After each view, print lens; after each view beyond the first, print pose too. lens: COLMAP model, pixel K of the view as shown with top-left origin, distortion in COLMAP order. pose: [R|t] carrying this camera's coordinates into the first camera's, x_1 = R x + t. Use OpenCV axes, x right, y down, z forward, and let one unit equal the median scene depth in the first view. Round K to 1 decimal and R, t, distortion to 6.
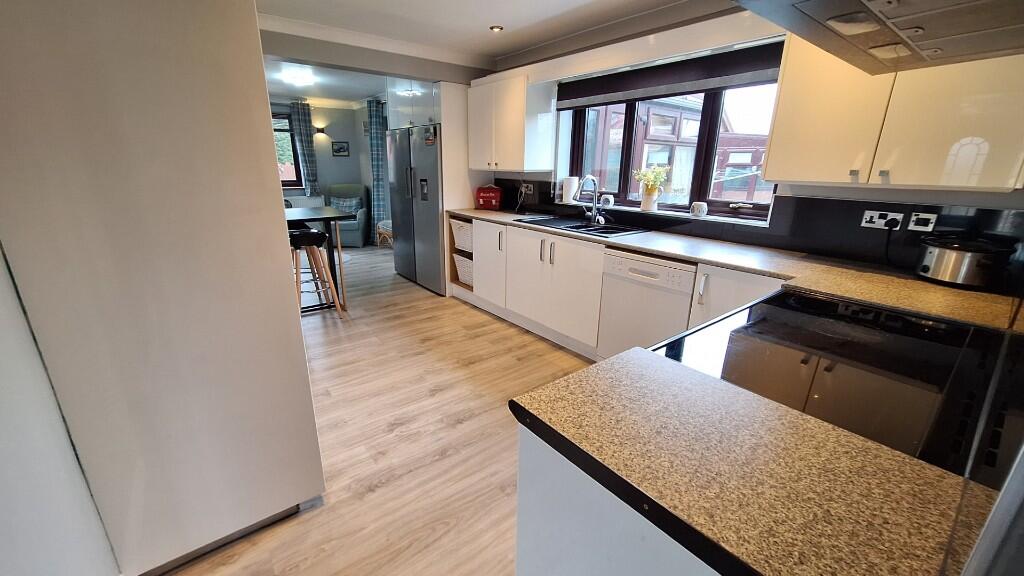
lens RADIAL K [[406.2, 0, 512.7], [0, 406.2, 288.3], [0, 0, 1]] dist [-0.008929, 0.004618]
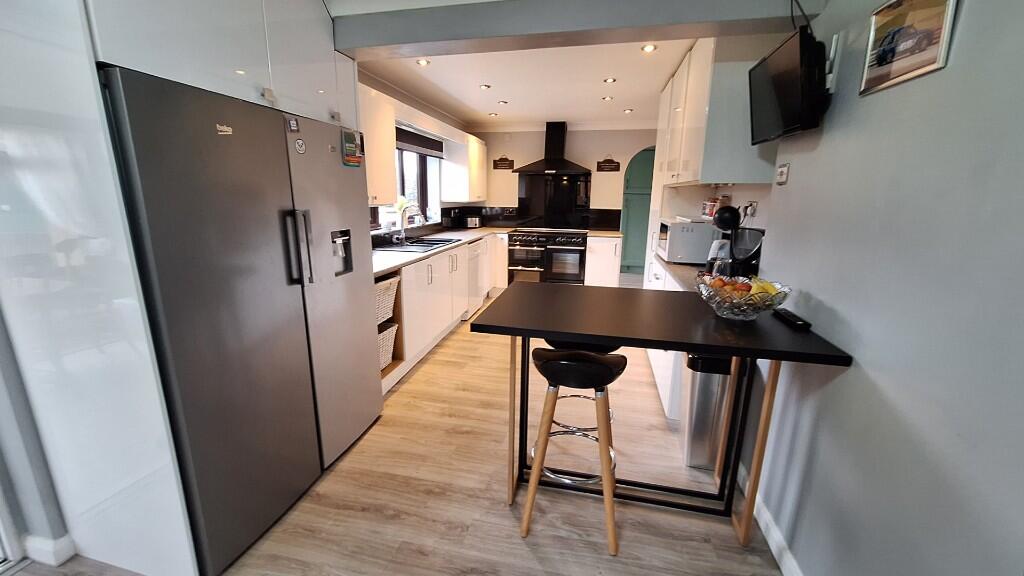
lens RADIAL K [[406.2, 0, 506.9], [0, 406.2, 289.0], [0, 0, 1]] dist [-0.008929, 0.004618]
pose [[-0.626217, -0.193786, 0.755182, -0.470860], [0.214626, 0.888344, 0.405931, -0.233186], [-0.749525, 0.416282, -0.514705, 0.727221]]
